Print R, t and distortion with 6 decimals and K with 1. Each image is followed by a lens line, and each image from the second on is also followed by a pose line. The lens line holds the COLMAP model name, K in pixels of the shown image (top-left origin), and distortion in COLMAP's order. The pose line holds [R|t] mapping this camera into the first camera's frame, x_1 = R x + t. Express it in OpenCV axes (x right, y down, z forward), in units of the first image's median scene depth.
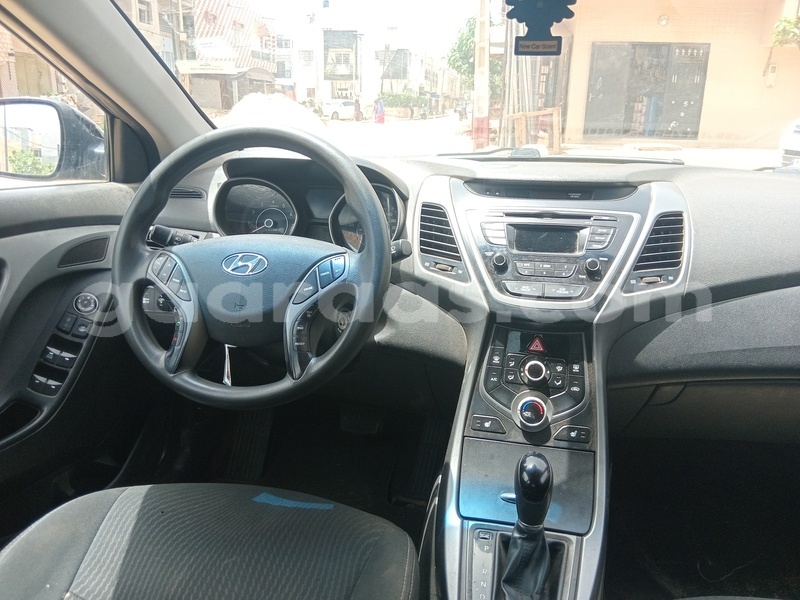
lens RADIAL K [[513.2, 0, 400.0], [0, 513.2, 300.0], [0, 0, 1]] dist [0.001486, -0.000569]
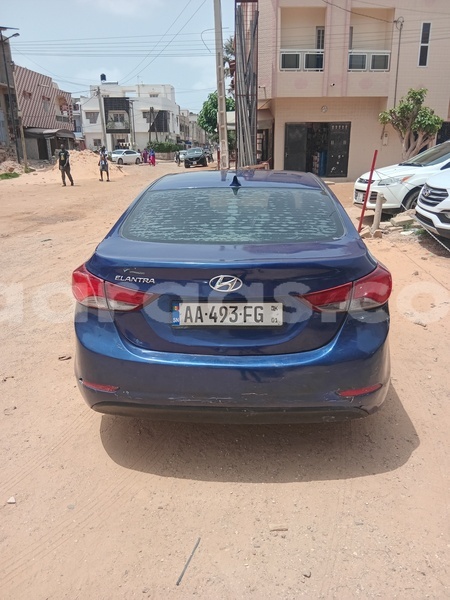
lens RADIAL K [[384.9, 0, 225.0], [0, 384.9, 300.0], [0, 0, 1]] dist [0.001486, -0.000569]
pose [[0.987587, -0.073896, 0.138608, -0.041079], [0.071530, 0.997196, 0.021980, 0.041519], [-0.139843, -0.011792, 0.990103, -0.214116]]
